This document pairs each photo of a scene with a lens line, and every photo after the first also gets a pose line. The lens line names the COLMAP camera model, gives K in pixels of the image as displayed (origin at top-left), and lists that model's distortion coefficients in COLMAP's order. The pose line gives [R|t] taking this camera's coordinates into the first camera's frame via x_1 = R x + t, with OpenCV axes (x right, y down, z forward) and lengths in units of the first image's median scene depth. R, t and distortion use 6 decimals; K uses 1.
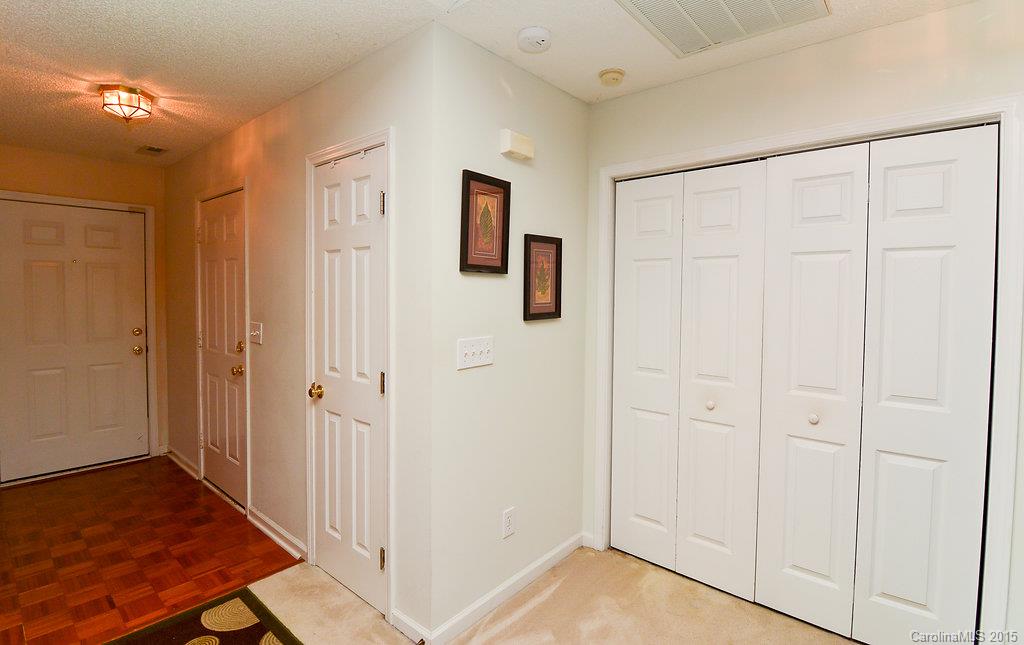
lens RADIAL K [[489.8, 0, 505.4], [0, 489.8, 322.0], [0, 0, 1]] dist [-0.003696, -0.000694]
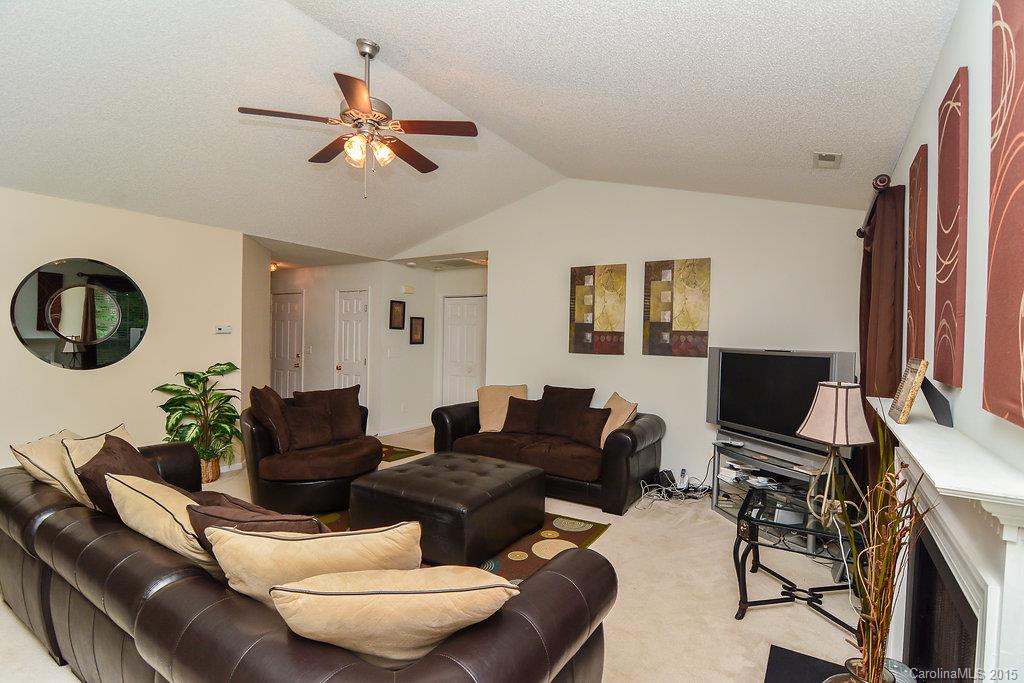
lens RADIAL K [[490.2, 0, 514.9], [0, 490.2, 346.8], [0, 0, 1]] dist [-0.016438, -0.001817]
pose [[0.985241, 0.006675, 0.171043, 0.160866], [-0.000482, 0.999344, -0.036226, 0.124982], [-0.171173, 0.035609, 0.984597, -2.162785]]
